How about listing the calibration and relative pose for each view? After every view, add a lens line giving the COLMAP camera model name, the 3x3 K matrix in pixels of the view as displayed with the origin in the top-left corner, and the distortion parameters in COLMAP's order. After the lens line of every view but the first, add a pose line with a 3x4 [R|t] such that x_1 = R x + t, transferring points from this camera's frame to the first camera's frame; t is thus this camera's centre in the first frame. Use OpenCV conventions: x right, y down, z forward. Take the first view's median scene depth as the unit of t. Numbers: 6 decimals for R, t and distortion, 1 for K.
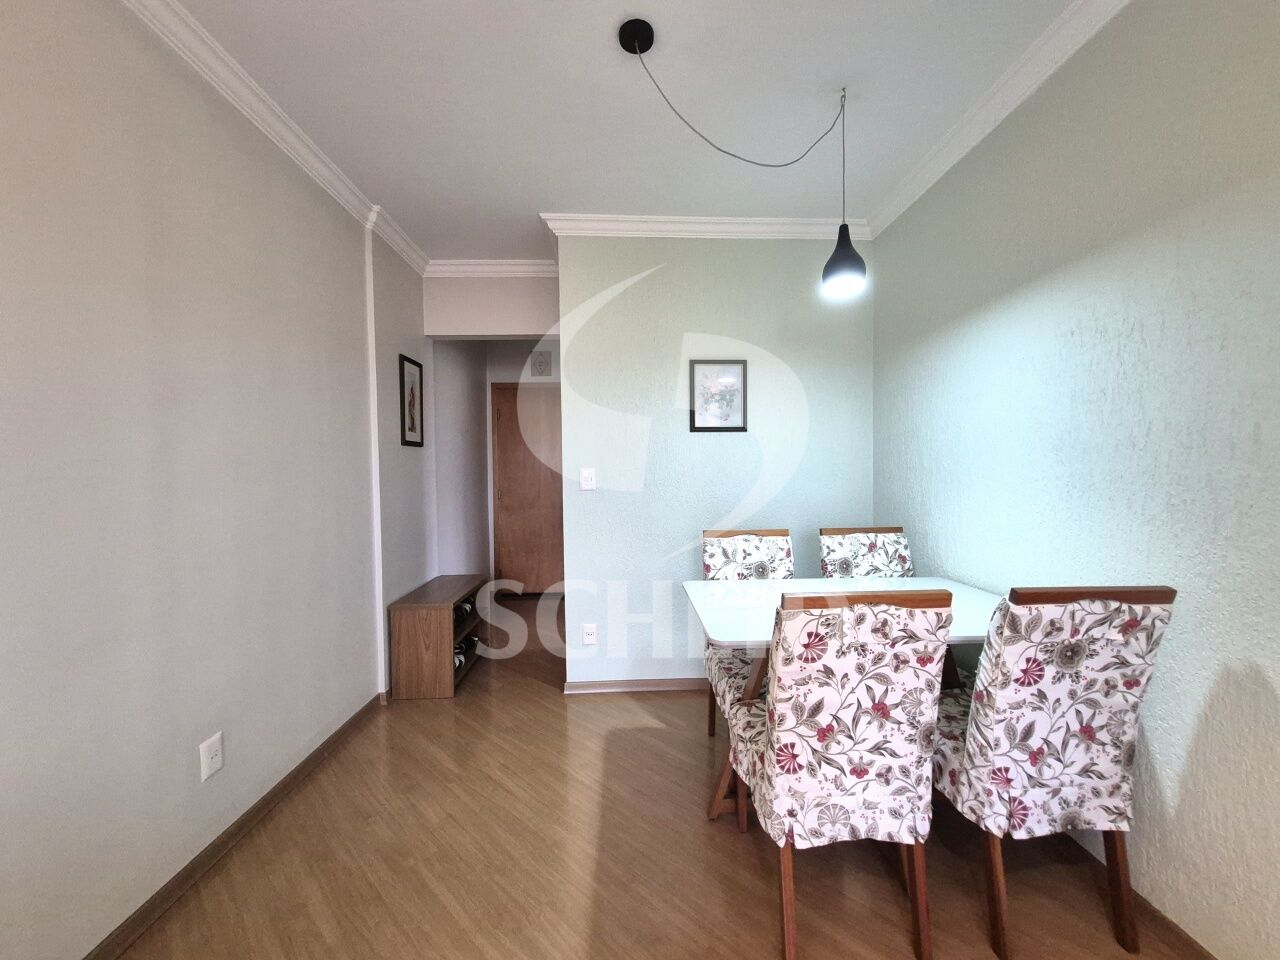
lens RADIAL K [[501.3, 0, 646.6], [0, 501.3, 481.9], [0, 0, 1]] dist [-0.002681, 0.000258]
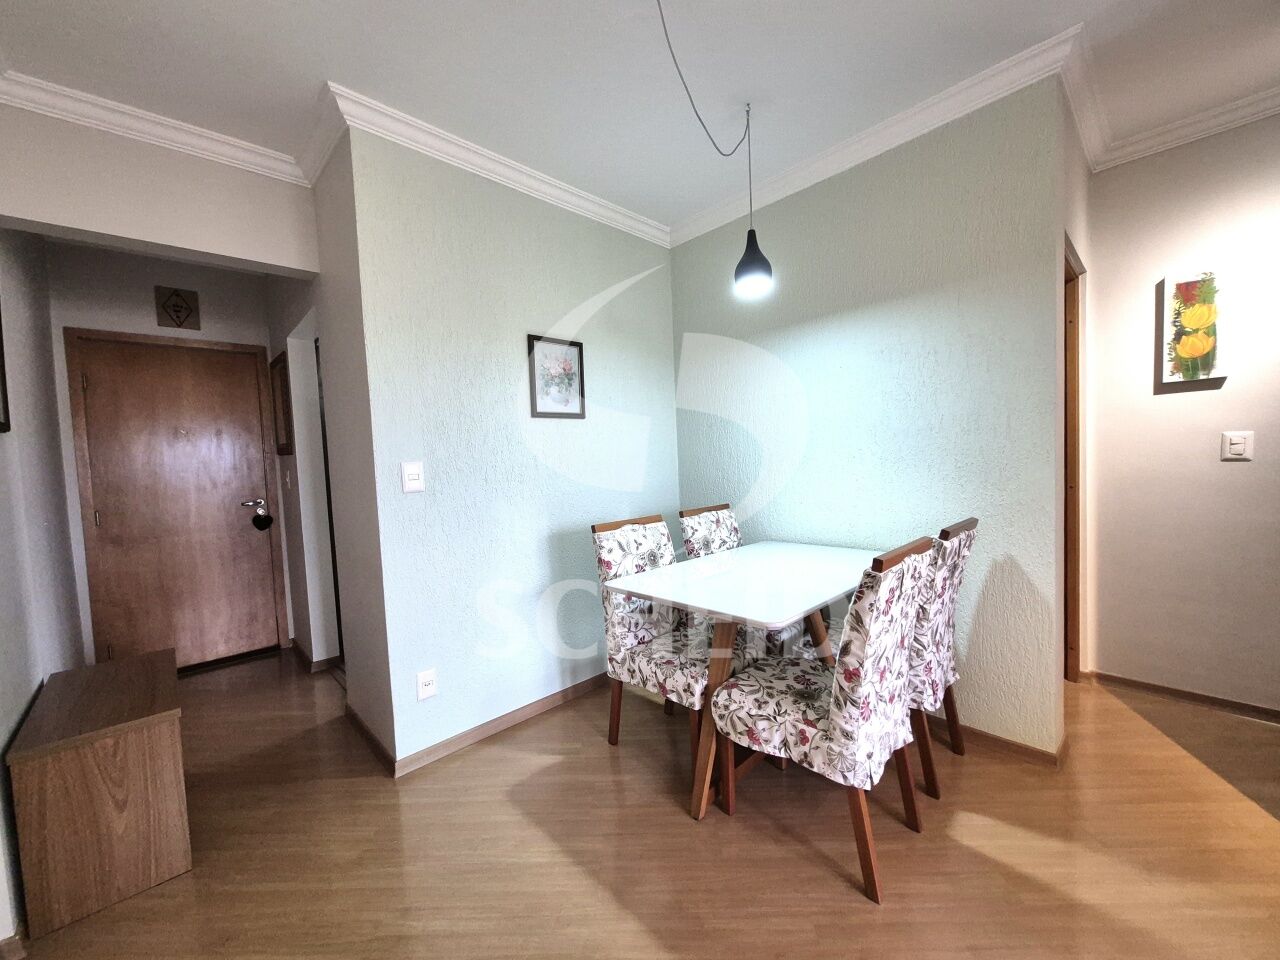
lens RADIAL K [[501.3, 0, 646.6], [0, 501.3, 481.9], [0, 0, 1]] dist [-0.002681, 0.000258]
pose [[0.746023, -0.054264, 0.663706, -0.417226], [0.051981, 0.998379, 0.023198, 0.002715], [-0.663889, 0.017194, 0.747634, 0.261515]]
